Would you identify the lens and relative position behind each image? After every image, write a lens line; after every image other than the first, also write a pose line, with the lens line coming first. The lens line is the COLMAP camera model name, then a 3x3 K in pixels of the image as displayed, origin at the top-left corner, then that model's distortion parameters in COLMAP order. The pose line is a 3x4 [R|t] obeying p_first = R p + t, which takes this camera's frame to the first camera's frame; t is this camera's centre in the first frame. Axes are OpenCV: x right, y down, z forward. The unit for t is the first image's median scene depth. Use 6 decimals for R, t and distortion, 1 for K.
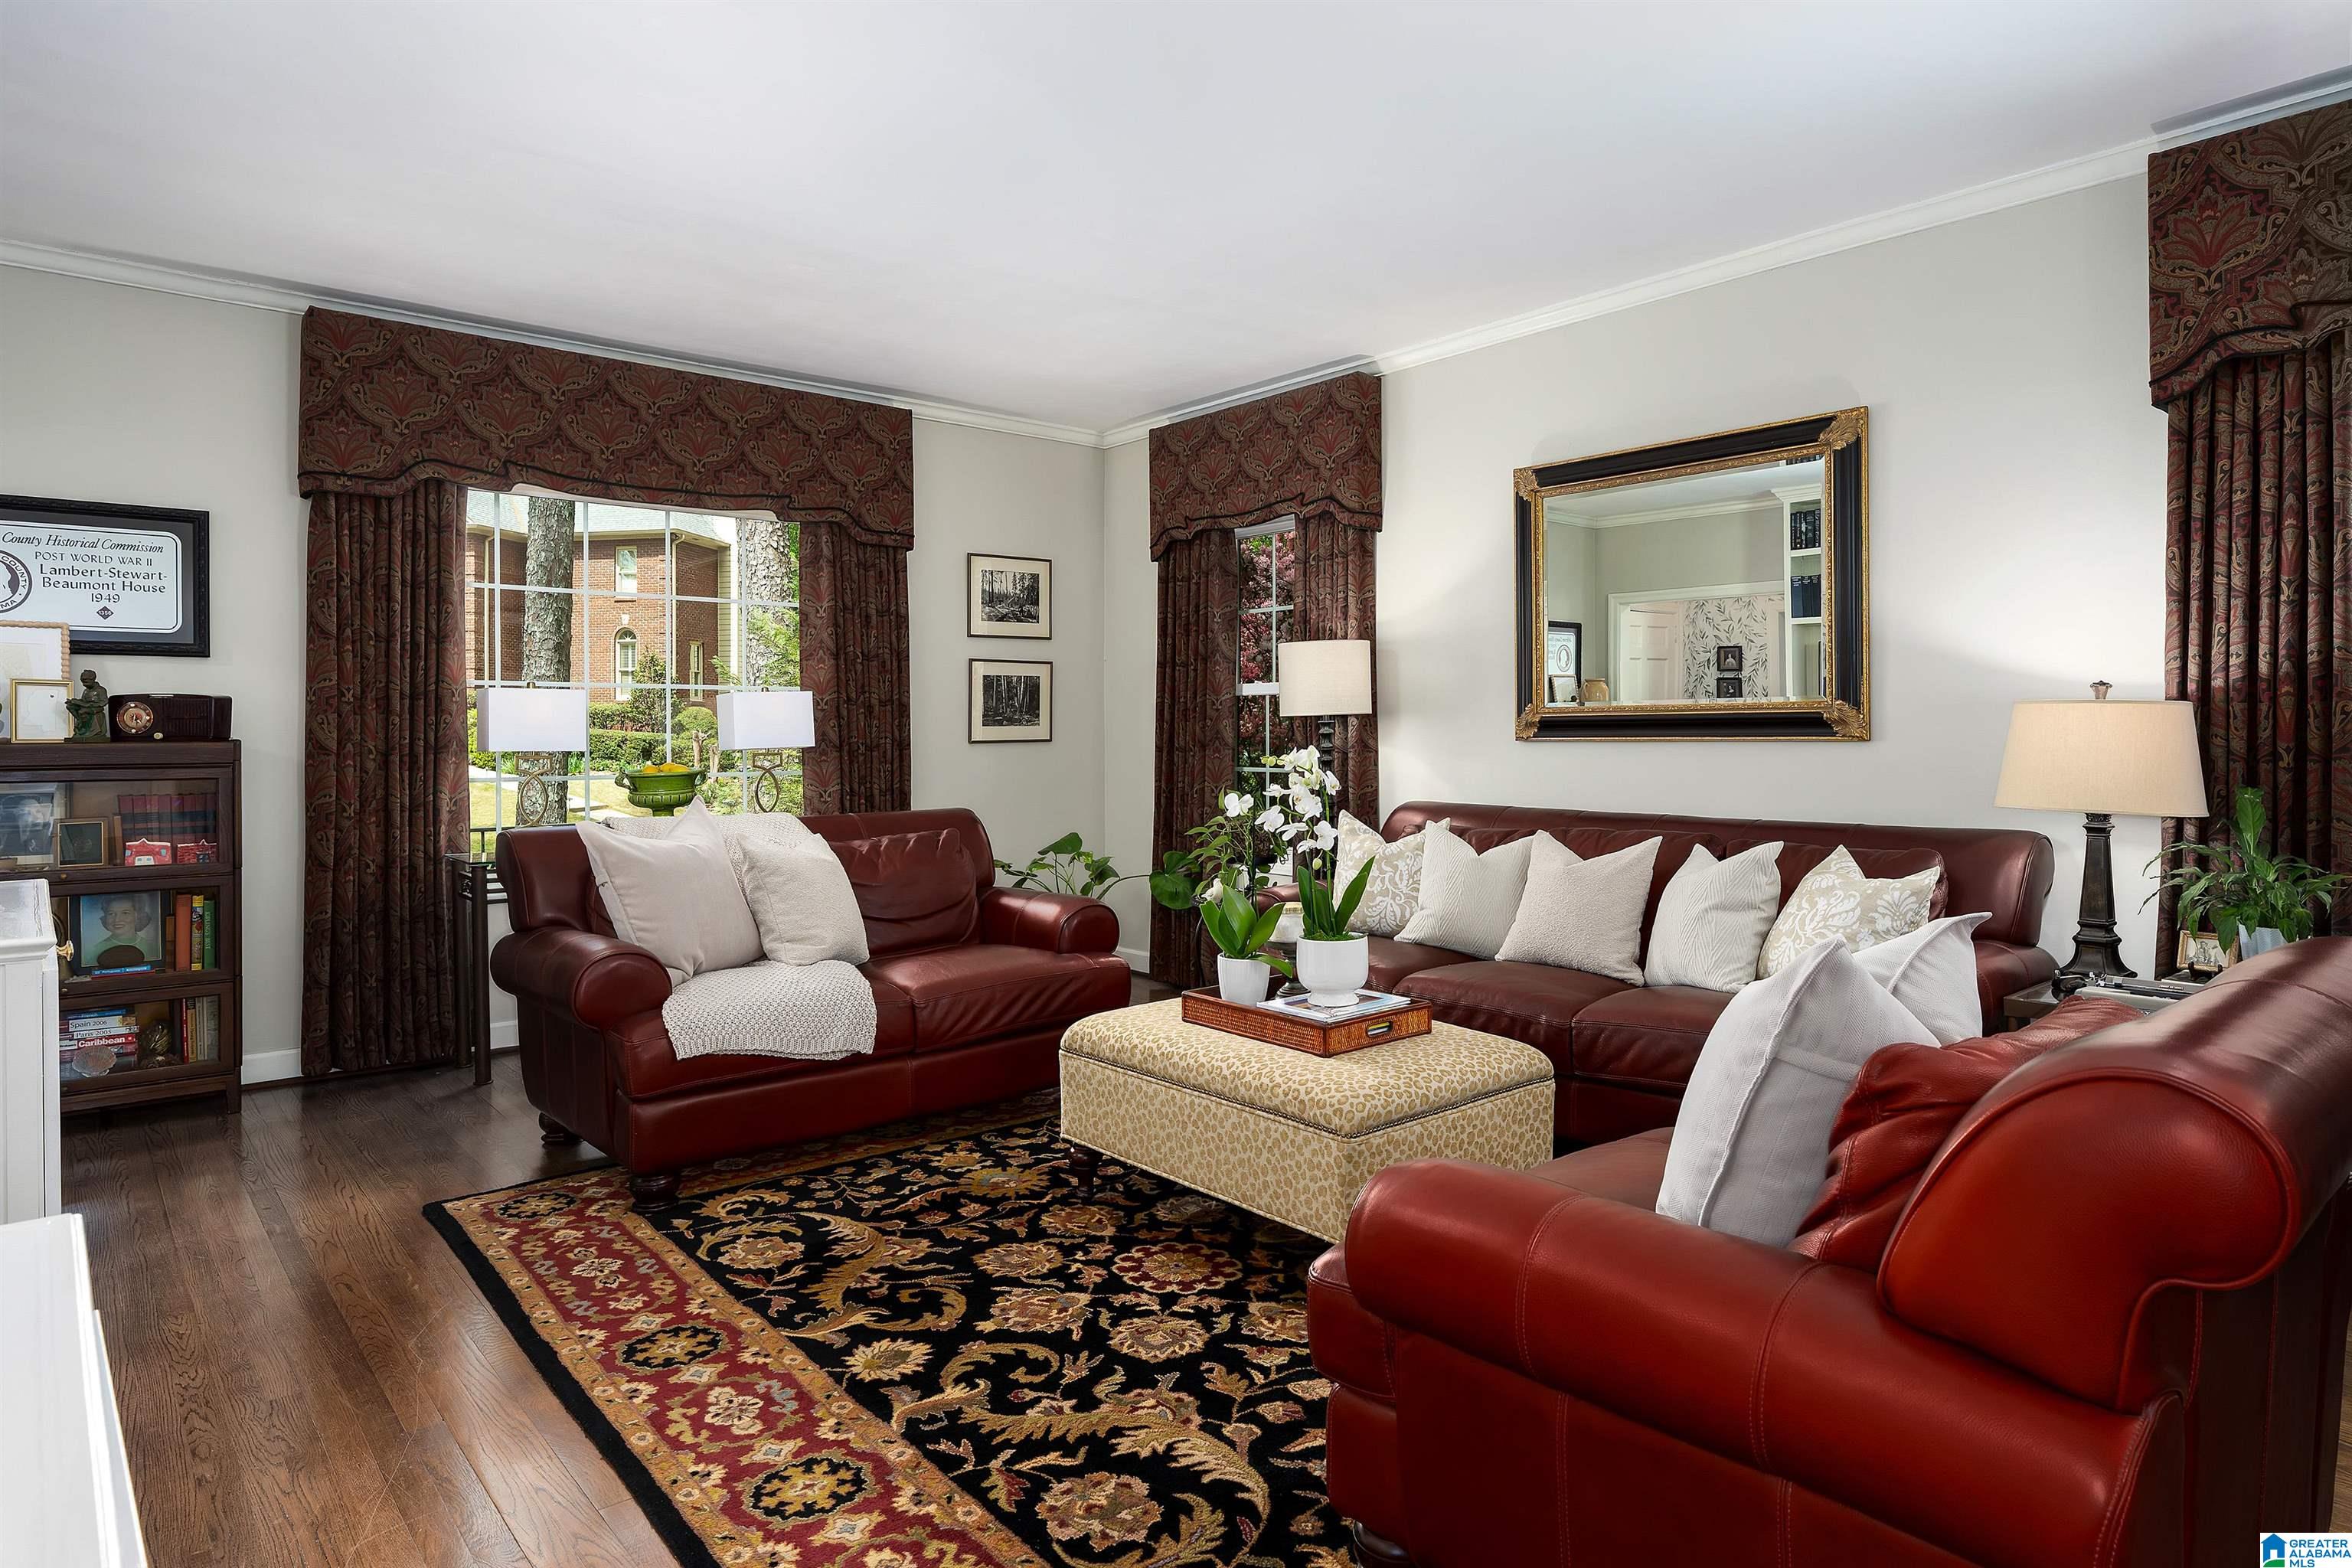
lens RADIAL K [[1317.9, 0, 1174.6], [0, 1317.9, 765.6], [0, 0, 1]] dist [-0.007909, -0.000466]
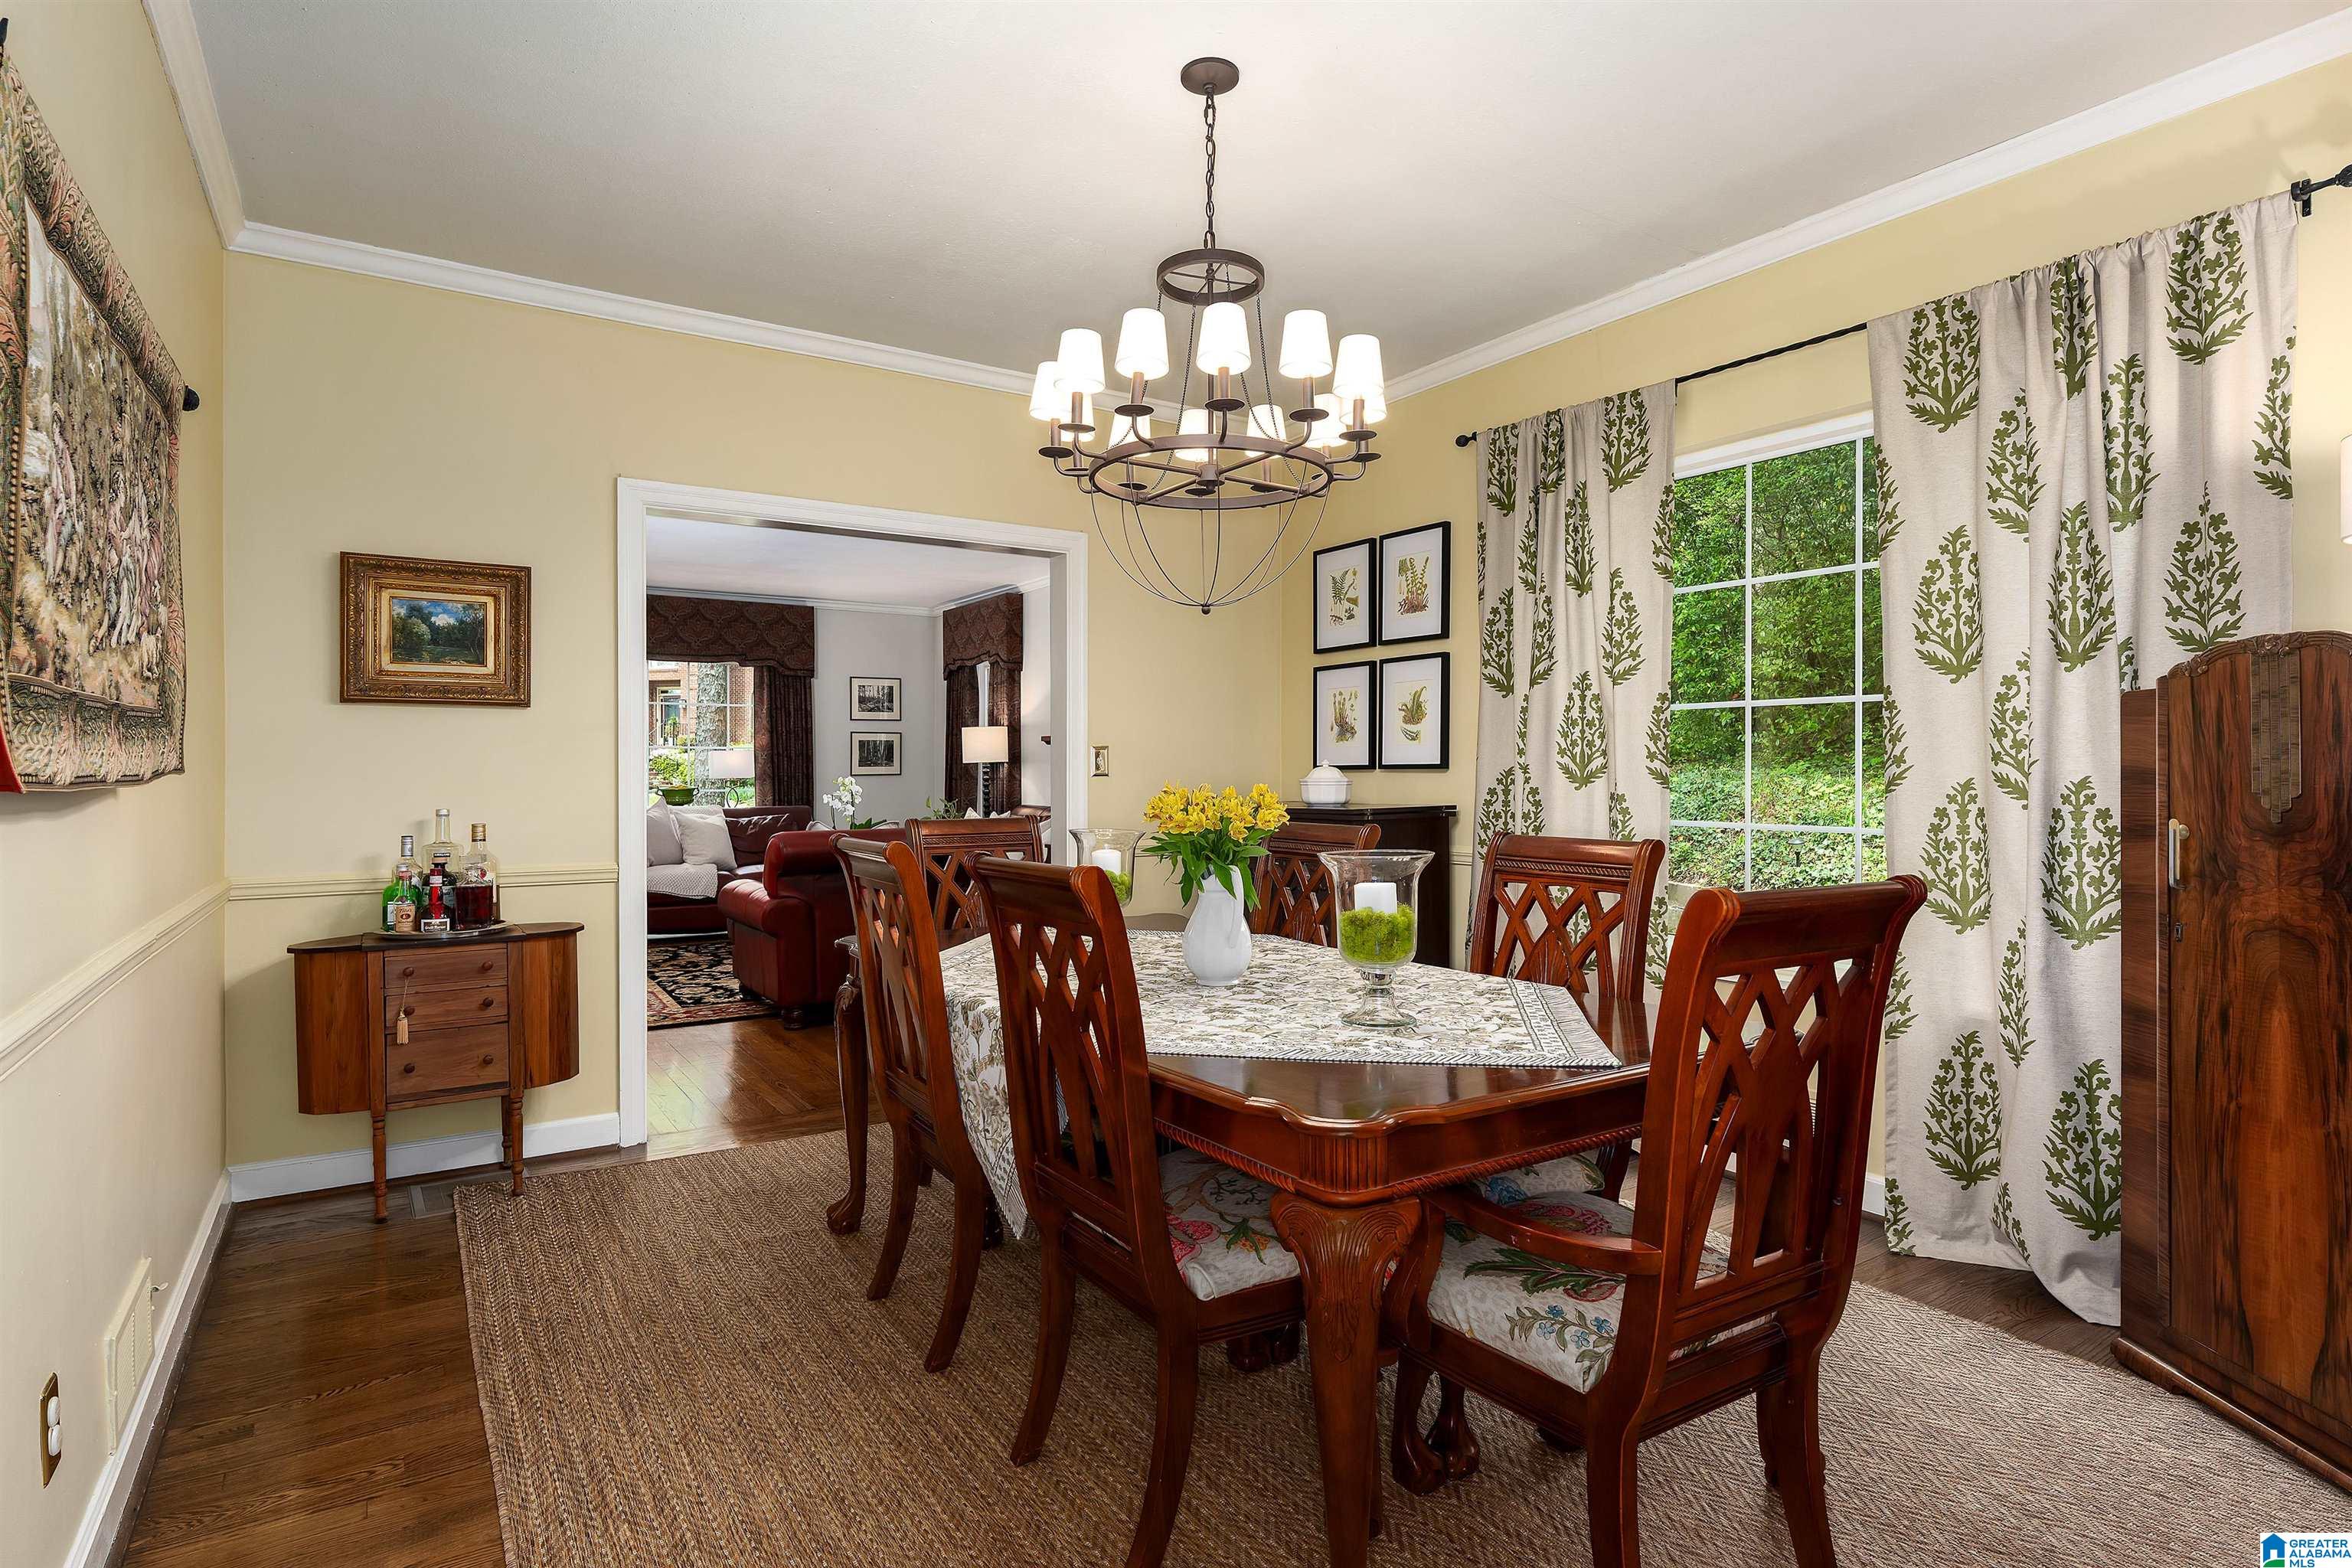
lens RADIAL K [[1229.5, 0, 1176.8], [0, 1229.5, 793.7], [0, 0, 1]] dist [0.007826, 0.000423]
pose [[0.989966, 0.008387, -0.141059, 0.568251], [-0.009495, 0.999929, -0.007184, 0.017688], [0.140989, 0.008452, 0.989975, -0.707703]]
